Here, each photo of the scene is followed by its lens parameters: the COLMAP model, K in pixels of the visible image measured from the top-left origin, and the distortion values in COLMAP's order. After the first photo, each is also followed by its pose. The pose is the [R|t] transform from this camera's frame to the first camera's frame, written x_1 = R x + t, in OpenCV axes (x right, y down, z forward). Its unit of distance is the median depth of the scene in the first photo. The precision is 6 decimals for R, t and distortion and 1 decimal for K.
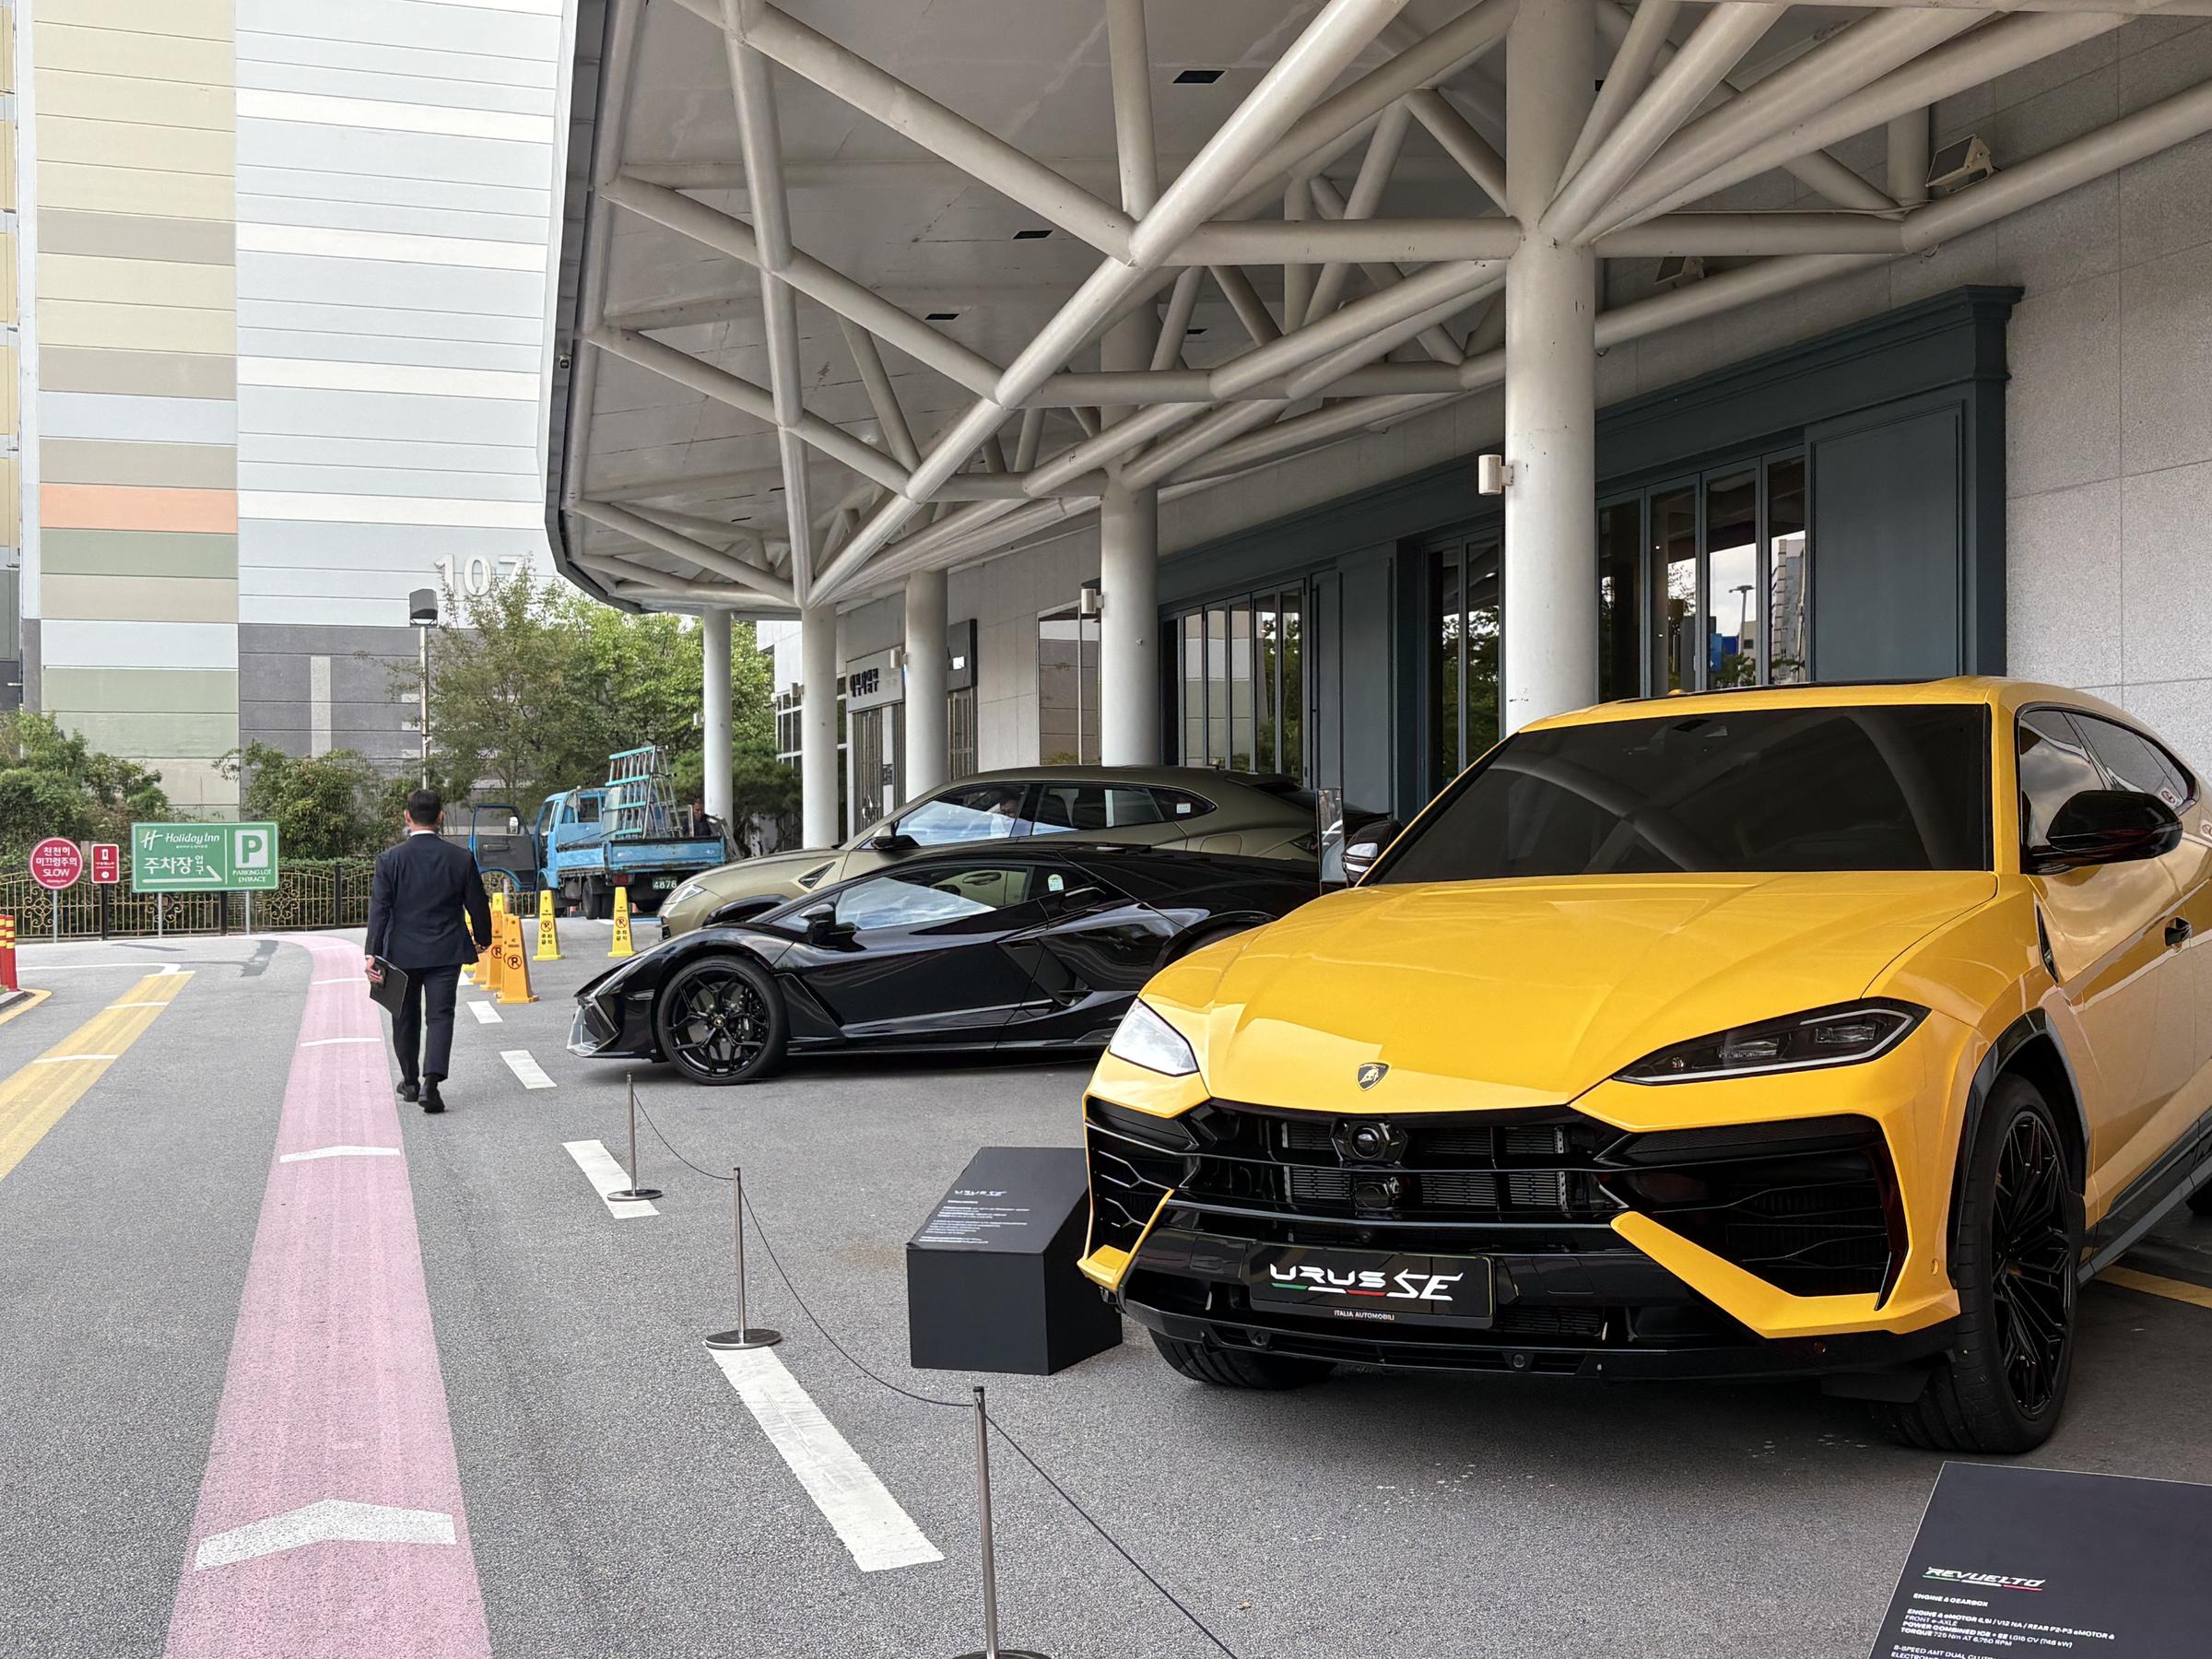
lens RADIAL K [[2706.8, 0, 1124.7], [0, 2706.8, 813.2], [0, 0, 1]] dist [0.081106, 0.000000]
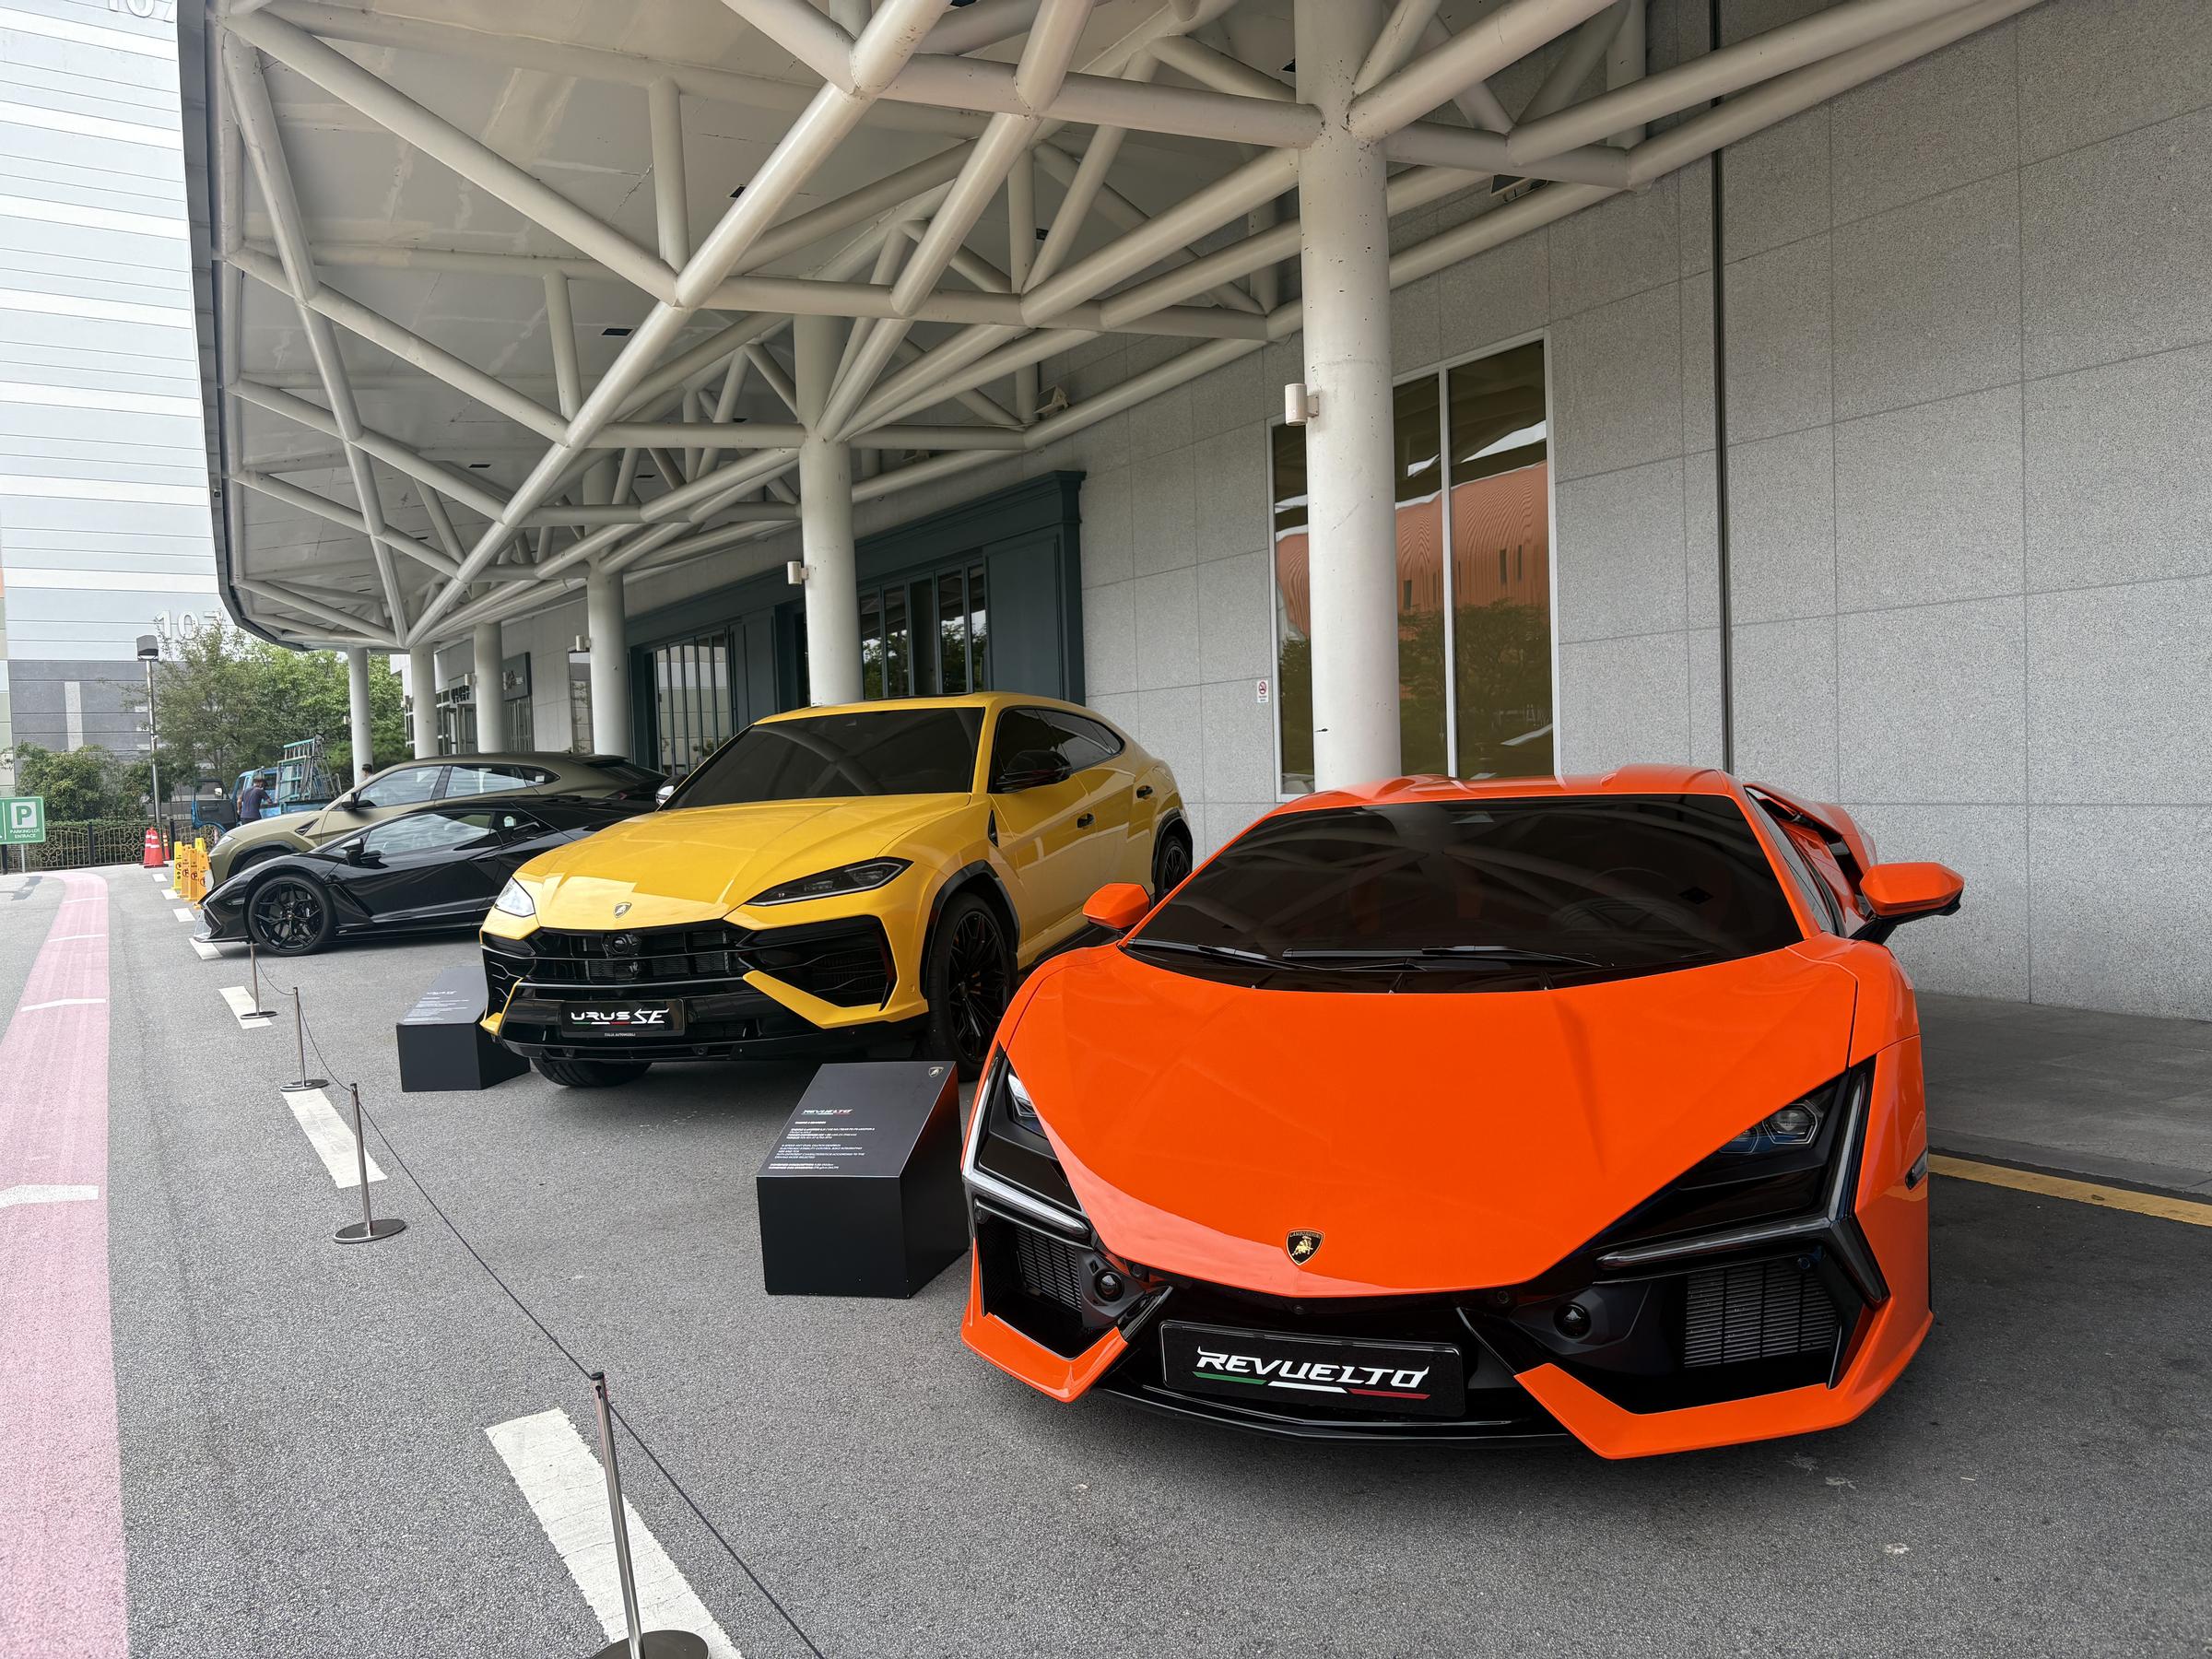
lens RADIAL K [[1687.2, 0, 1104.0], [0, 1687.2, 822.7], [0, 0, 1]] dist [0.019909, 0.001109]
pose [[0.968119, -0.036241, 0.247853, 0.048569], [0.028098, 0.998945, 0.036315, 0.000851], [-0.248908, -0.028193, 0.968117, -0.088165]]
